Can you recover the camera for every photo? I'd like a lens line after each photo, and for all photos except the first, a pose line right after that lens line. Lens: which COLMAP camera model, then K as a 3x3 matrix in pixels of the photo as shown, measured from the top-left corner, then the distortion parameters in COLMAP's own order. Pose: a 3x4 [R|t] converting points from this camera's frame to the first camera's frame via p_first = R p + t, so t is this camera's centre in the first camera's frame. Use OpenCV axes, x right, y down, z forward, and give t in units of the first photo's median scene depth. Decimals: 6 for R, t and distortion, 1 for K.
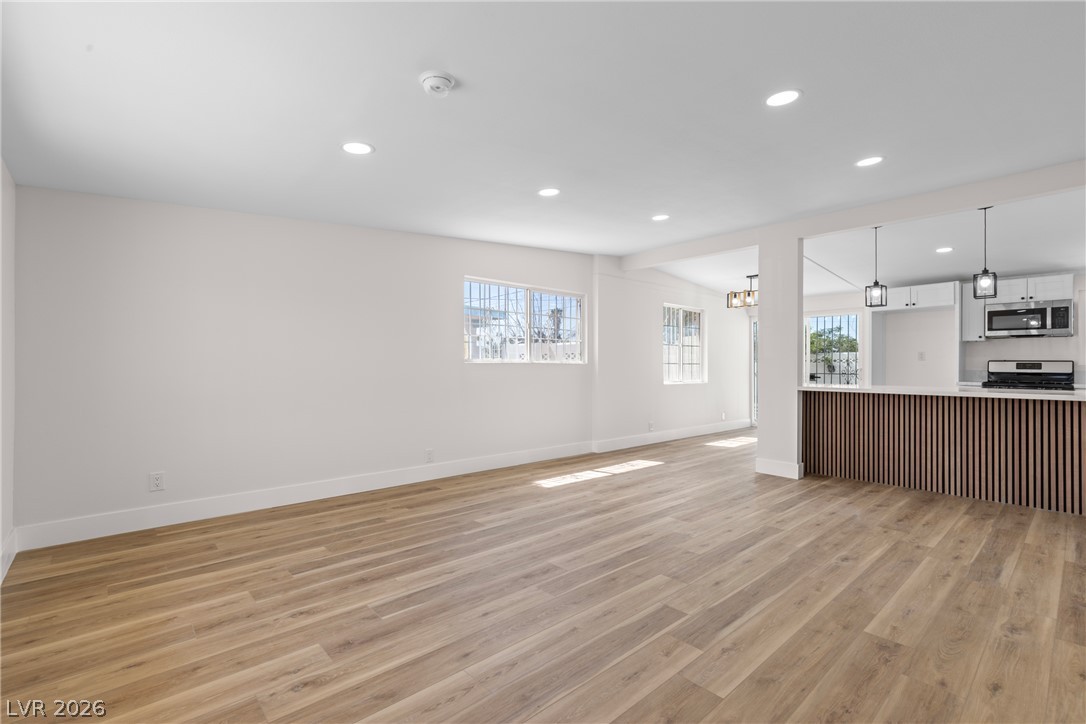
lens RADIAL K [[487.6, 0, 546.6], [0, 487.6, 360.1], [0, 0, 1]] dist [0.008419, -0.001142]
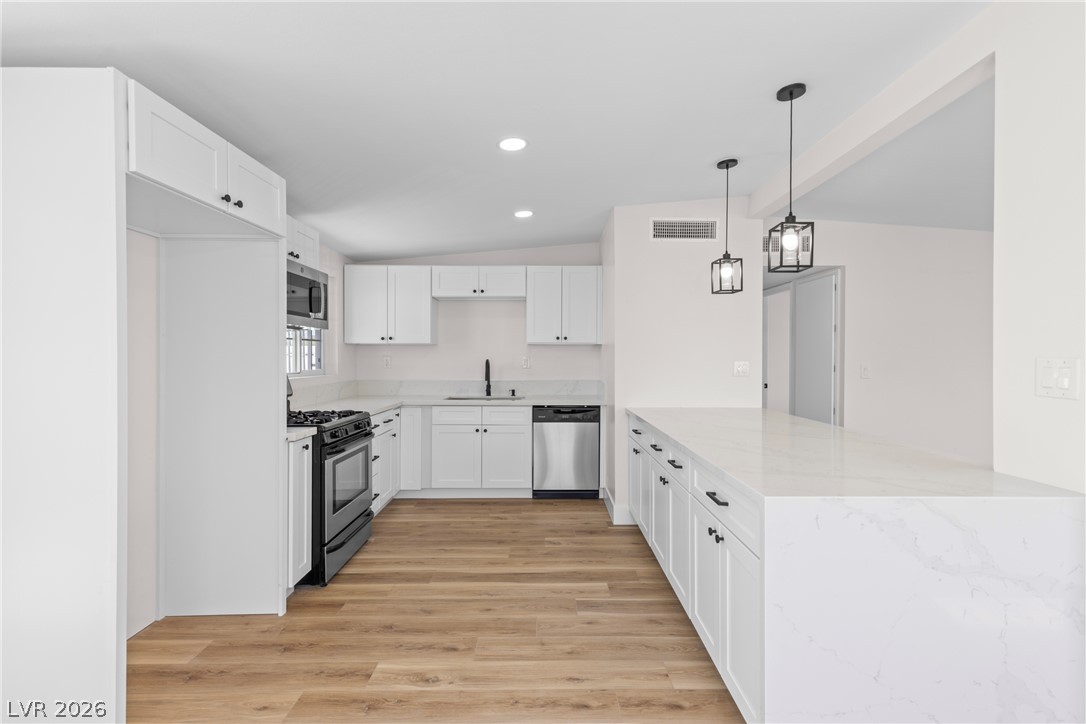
lens RADIAL K [[487.6, 0, 549.6], [0, 487.6, 359.7], [0, 0, 1]] dist [0.008419, -0.001142]
pose [[-0.748207, -0.010023, 0.663390, 0.537381], [-0.010384, 0.999940, 0.003397, -0.025196], [-0.663385, -0.004347, -0.748266, 1.501247]]
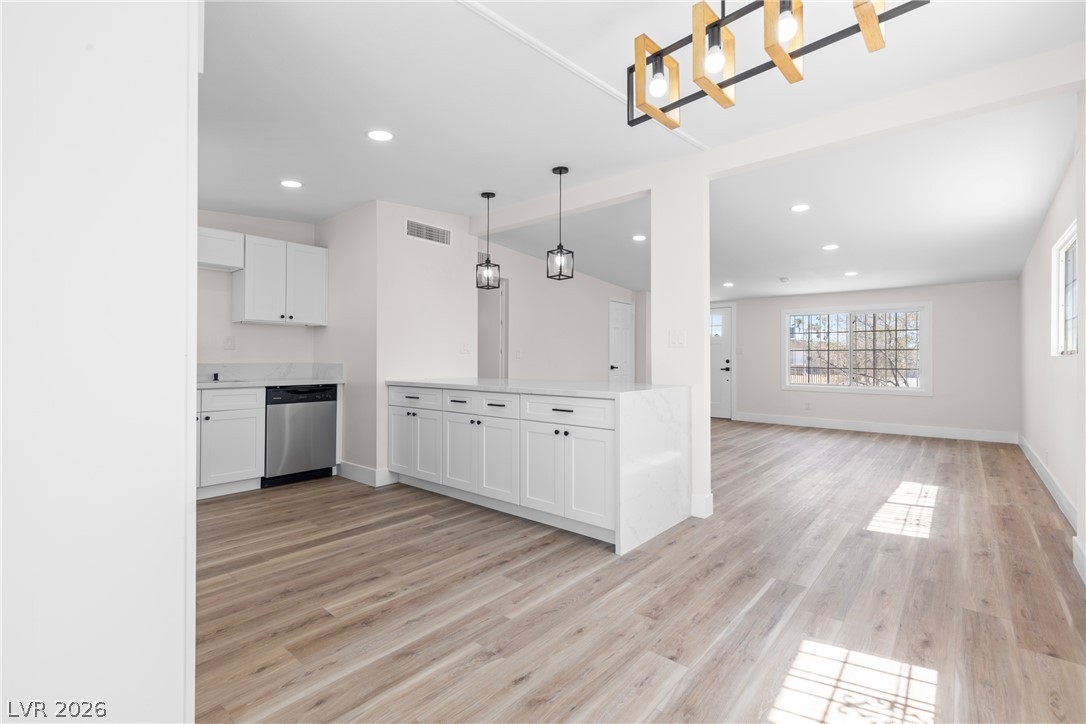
lens RADIAL K [[487.6, 0, 550.4], [0, 487.6, 357.3], [0, 0, 1]] dist [0.008419, -0.001142]
pose [[-0.990840, -0.006433, -0.134886, 0.791616], [-0.004418, 0.999874, -0.015230, 0.023704], [0.134967, -0.014495, -0.990744, 1.750604]]
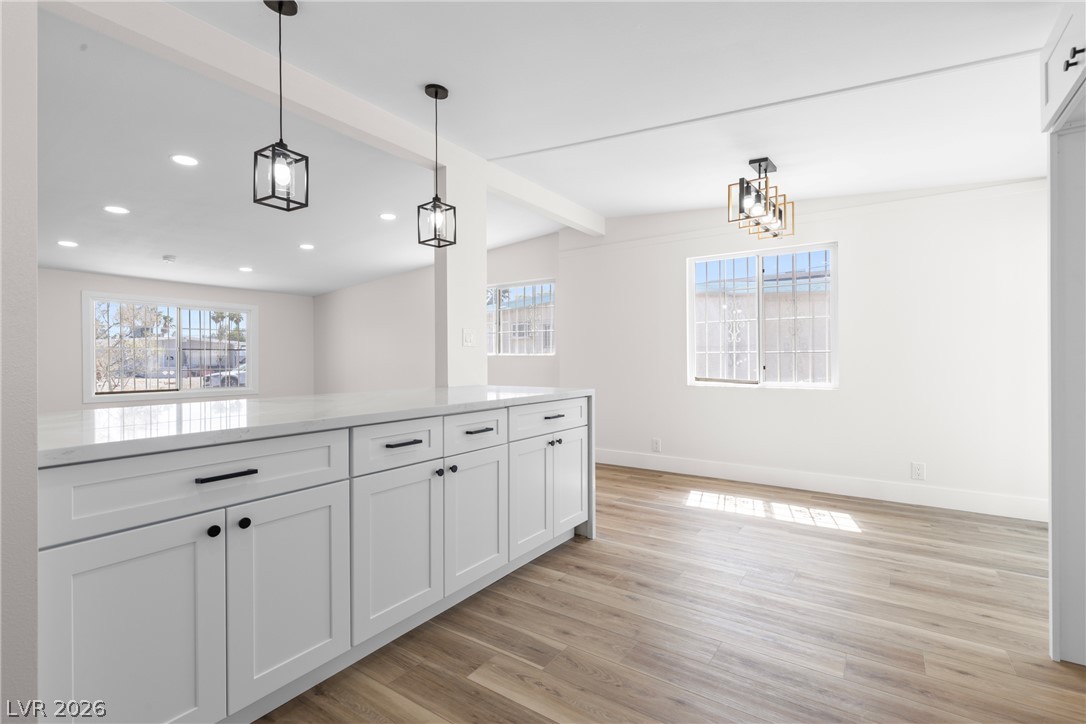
lens RADIAL K [[491.6, 0, 549.6], [0, 491.6, 358.6], [0, 0, 1]] dist [0.010558, -0.000322]
pose [[0.236292, -0.008249, -0.971647, 1.229225], [0.015875, 0.999863, -0.004628, 0.019380], [0.971553, -0.014331, 0.236390, 0.994288]]
